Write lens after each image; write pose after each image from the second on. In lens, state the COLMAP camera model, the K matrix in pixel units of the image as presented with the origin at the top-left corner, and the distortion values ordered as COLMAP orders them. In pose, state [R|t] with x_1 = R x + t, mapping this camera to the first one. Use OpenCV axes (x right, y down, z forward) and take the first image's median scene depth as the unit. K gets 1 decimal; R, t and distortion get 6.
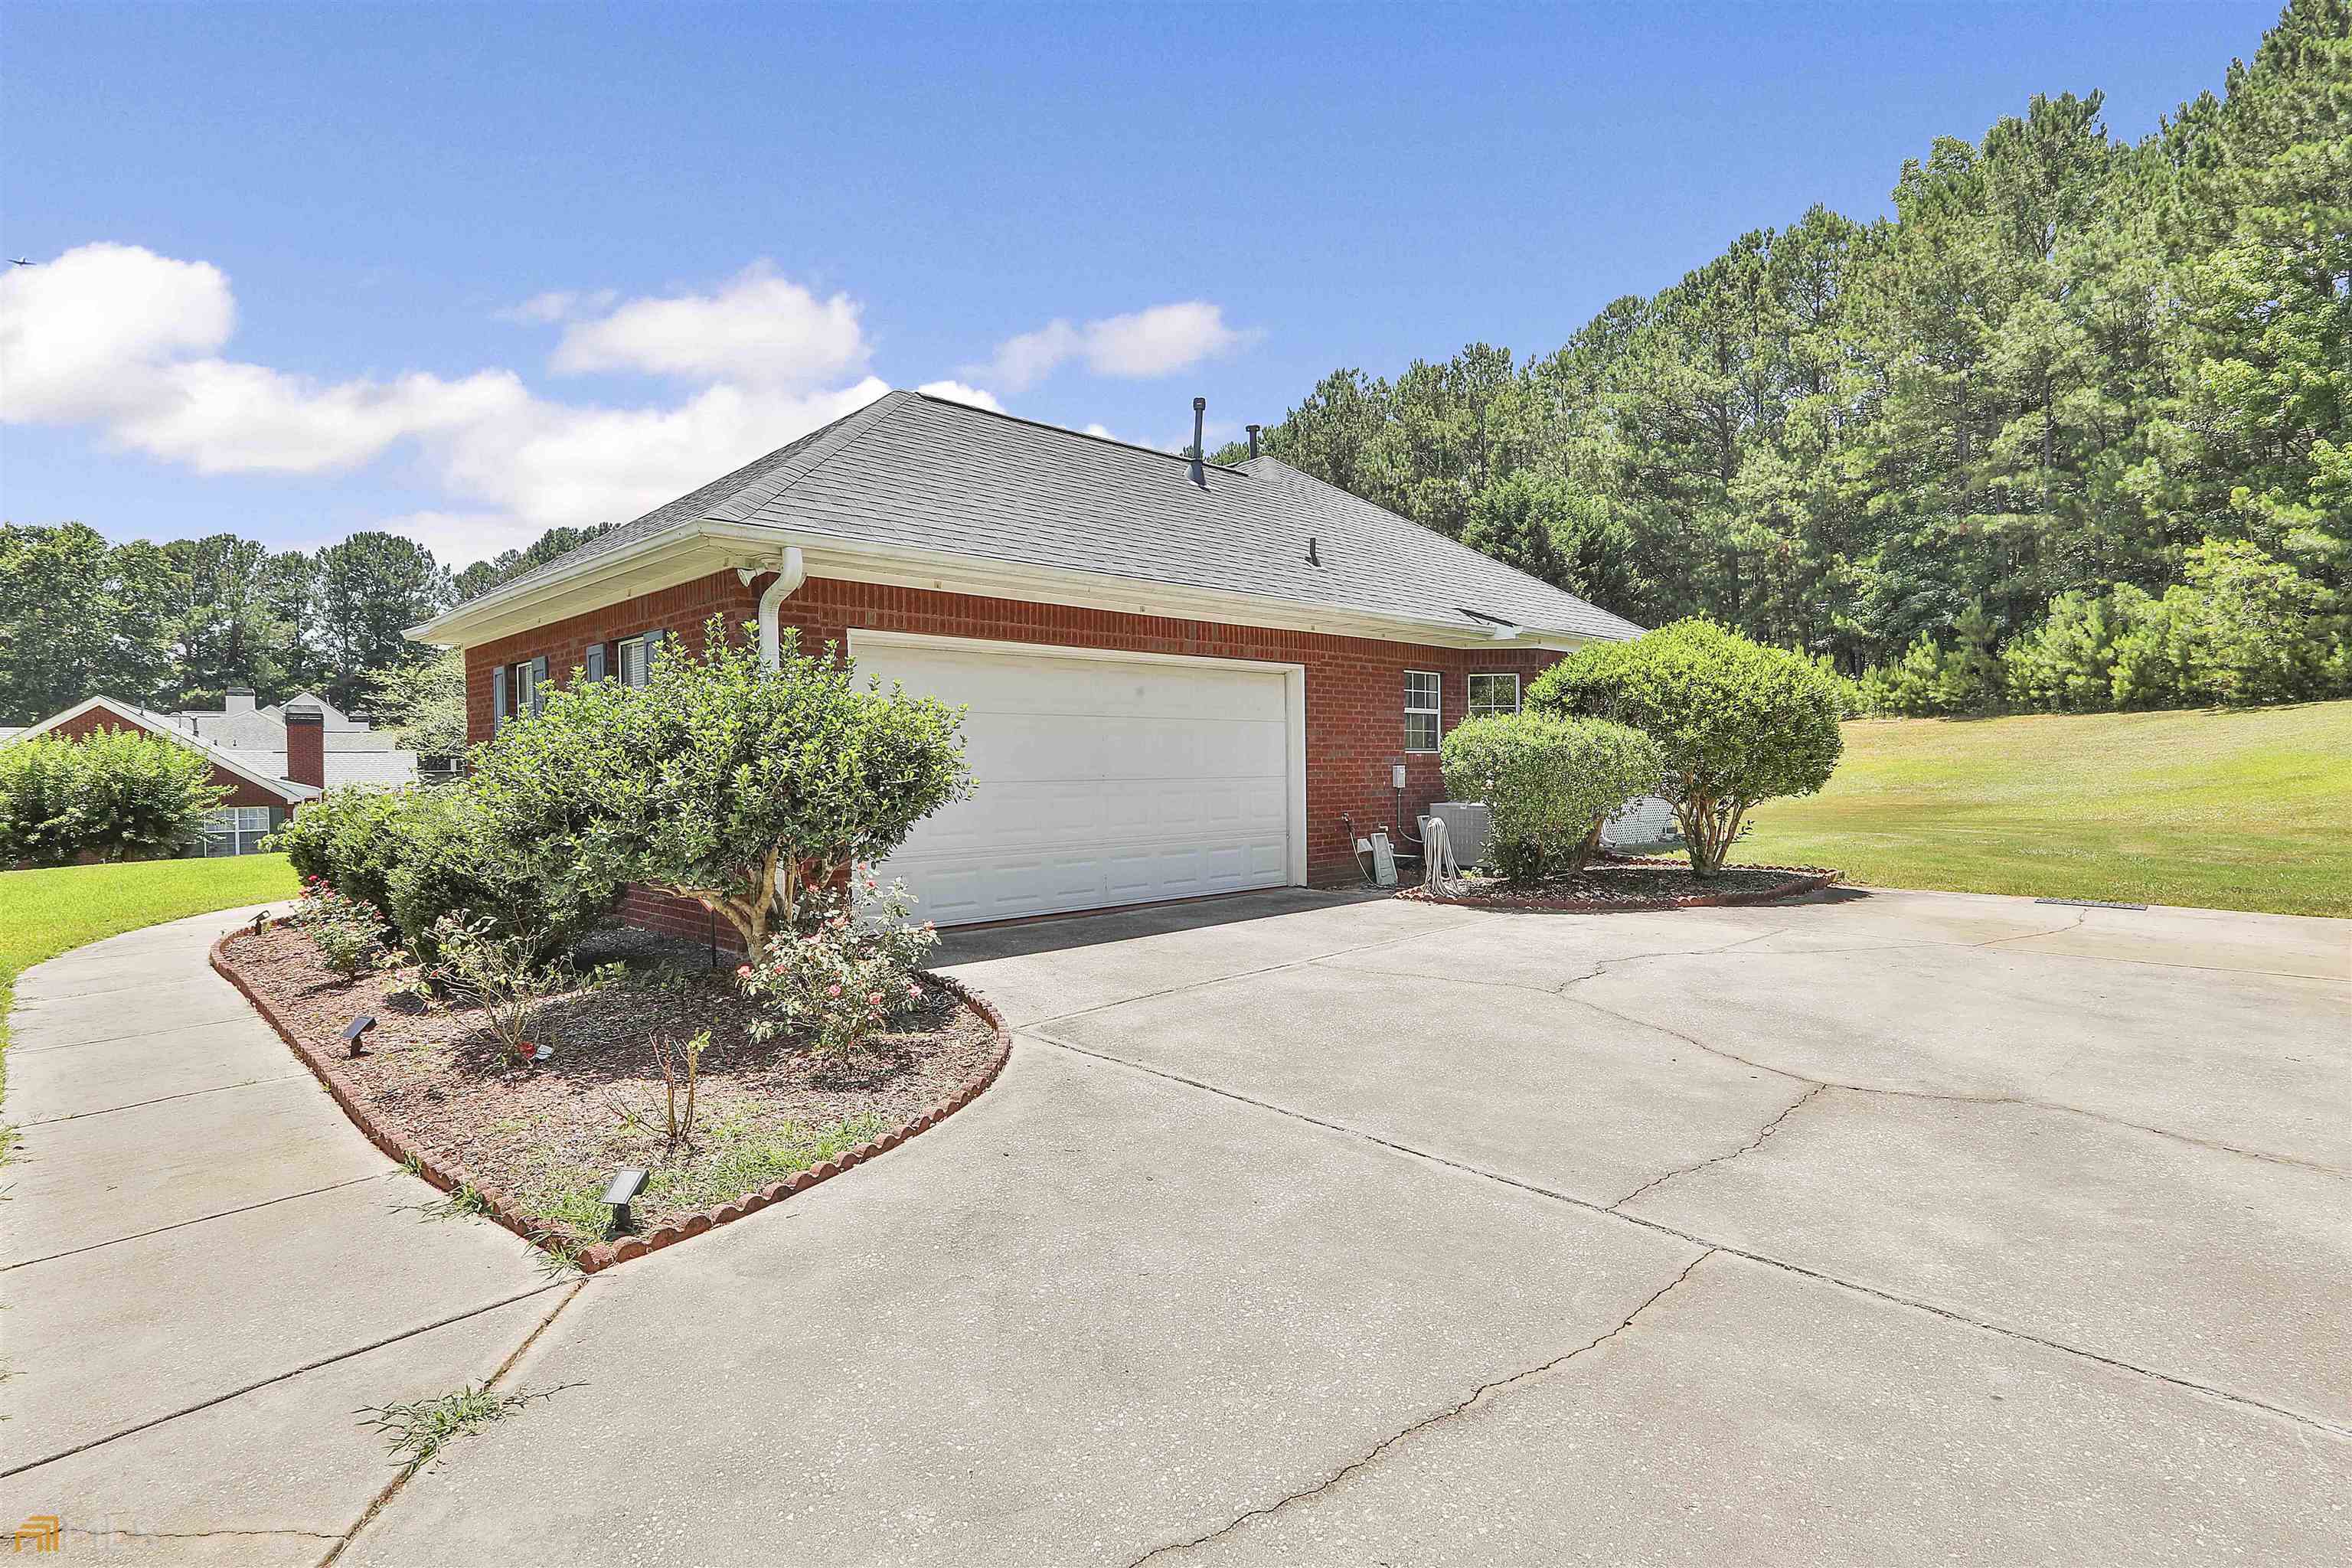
lens RADIAL K [[1212.0, 0, 1183.6], [0, 1212.0, 788.0], [0, 0, 1]] dist [-0.010304, 0.009660]
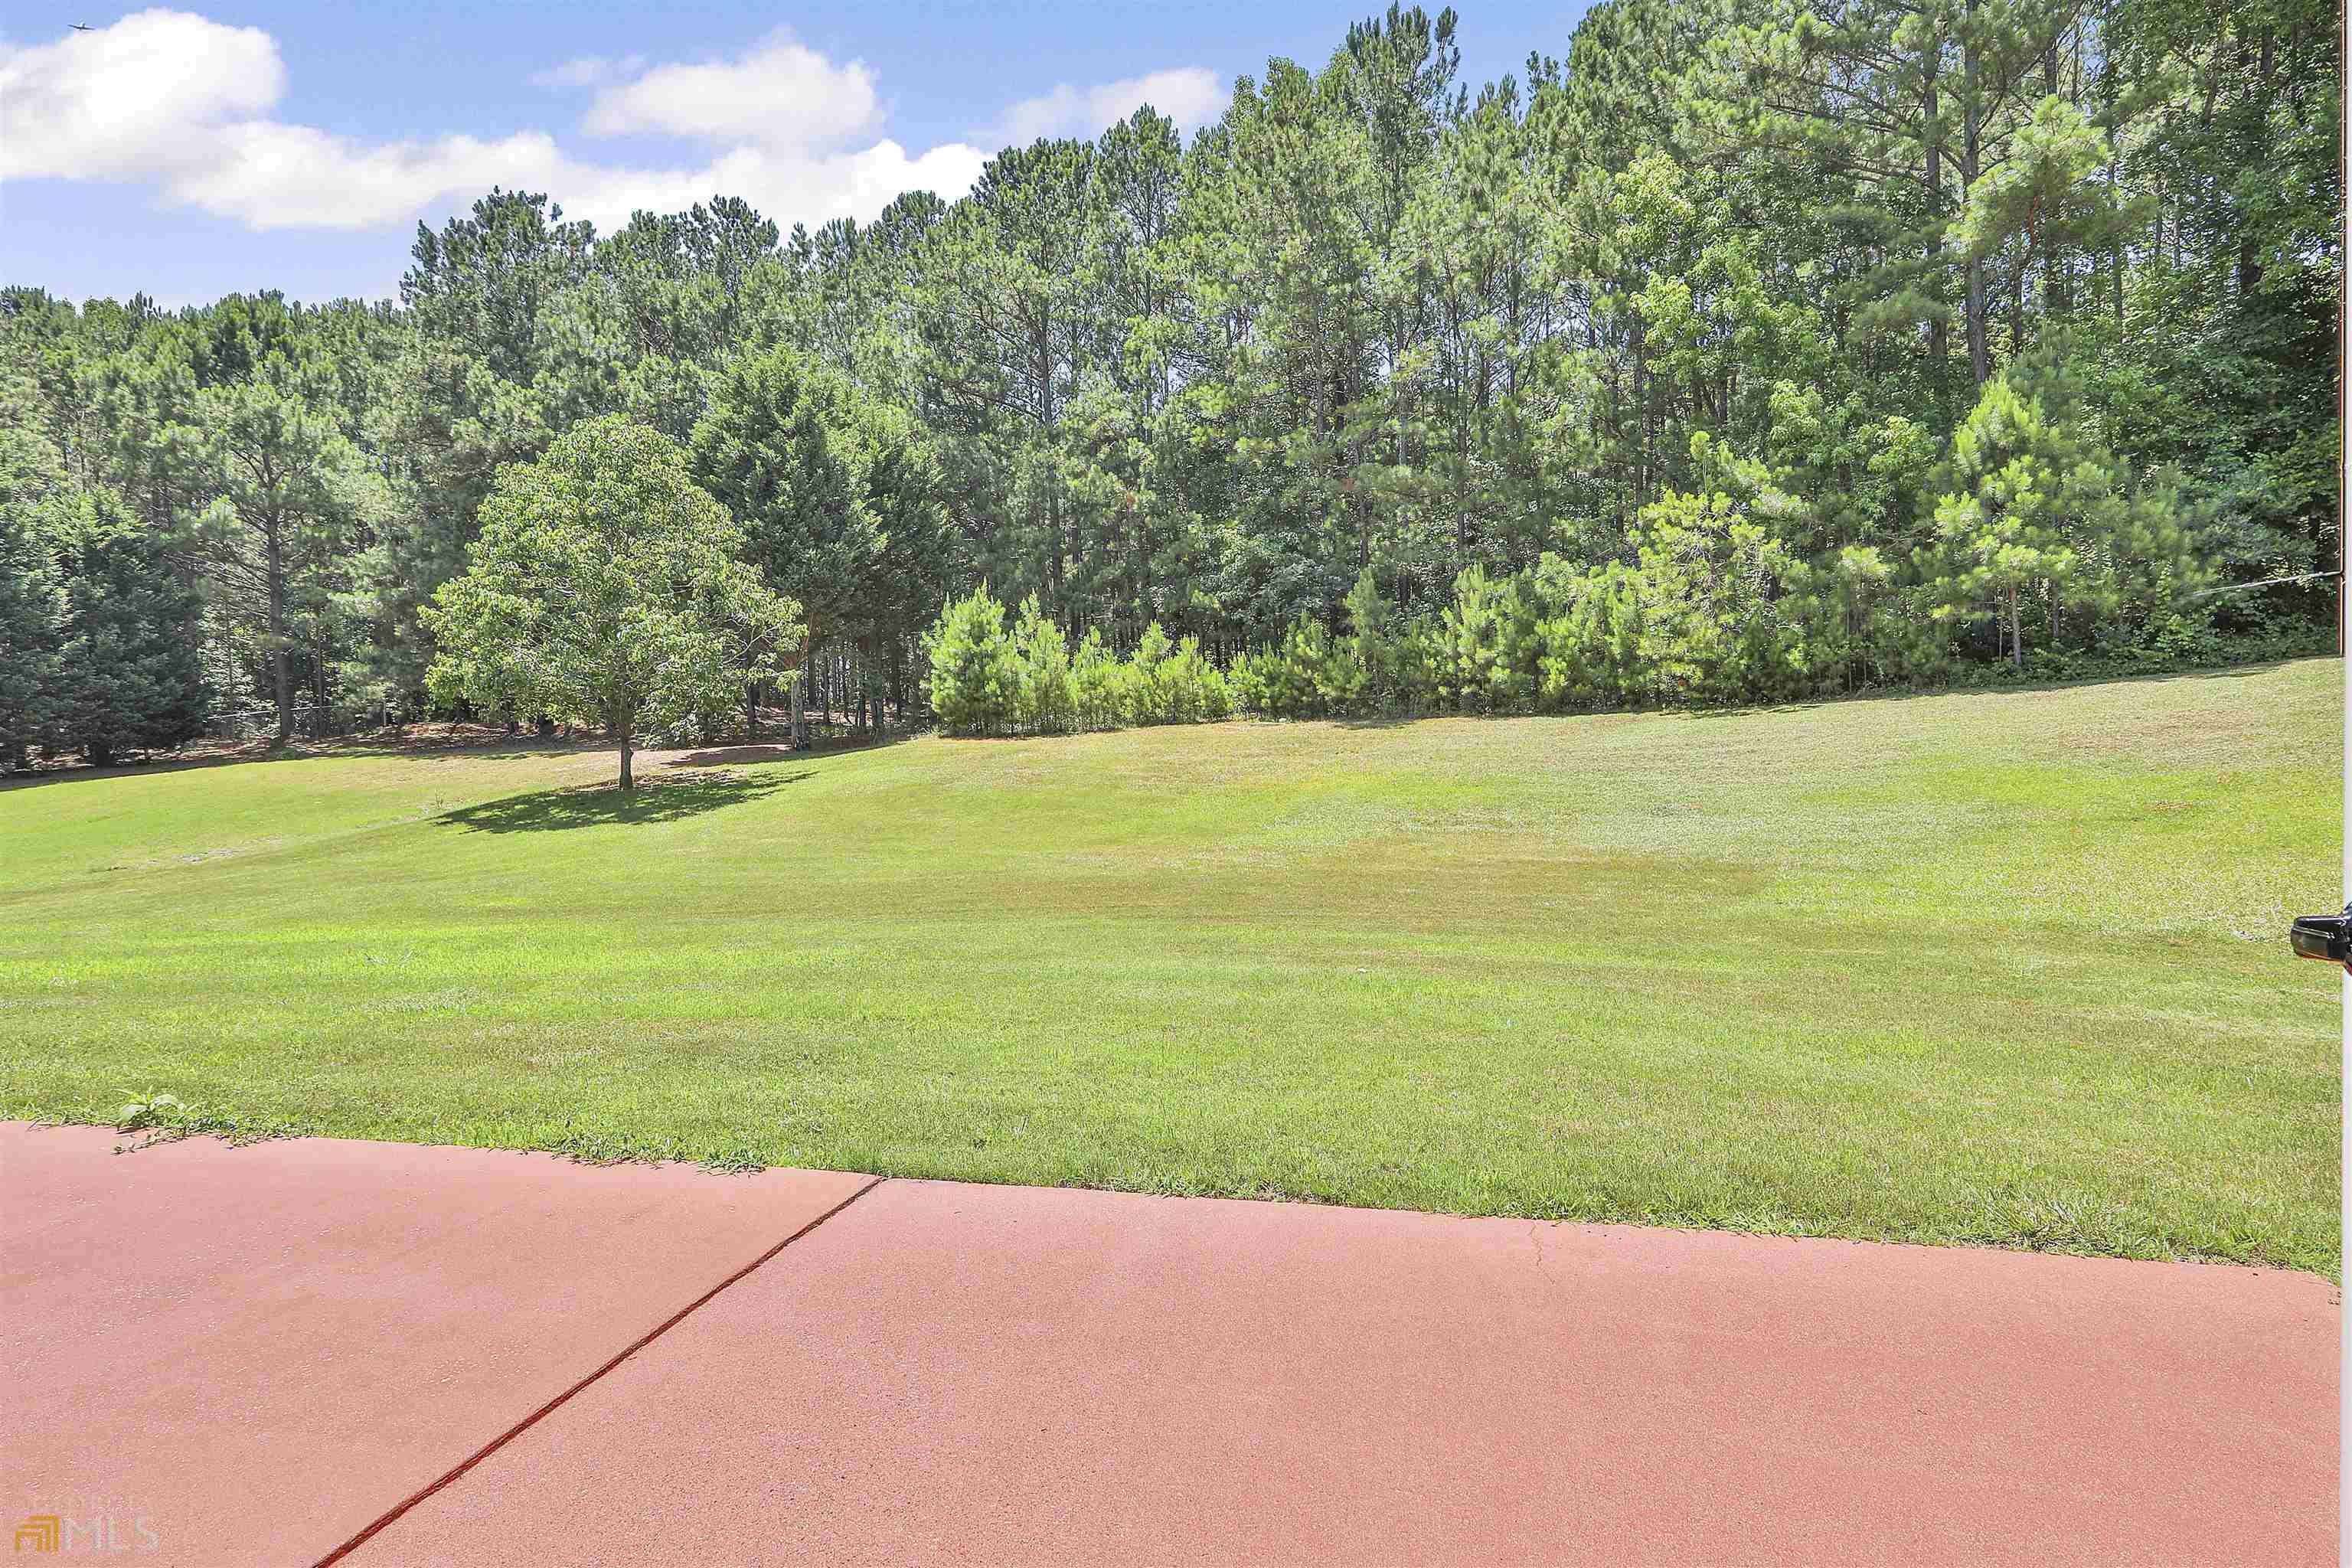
lens RADIAL K [[1291.3, 0, 1187.5], [0, 1291.3, 788.0], [0, 0, 1]] dist [0.005853, 0.000693]
pose [[0.843331, 0.003733, 0.537381, 0.094333], [0.002578, 0.999936, -0.010991, -0.005117], [-0.537388, 0.010654, 0.843268, 0.318596]]
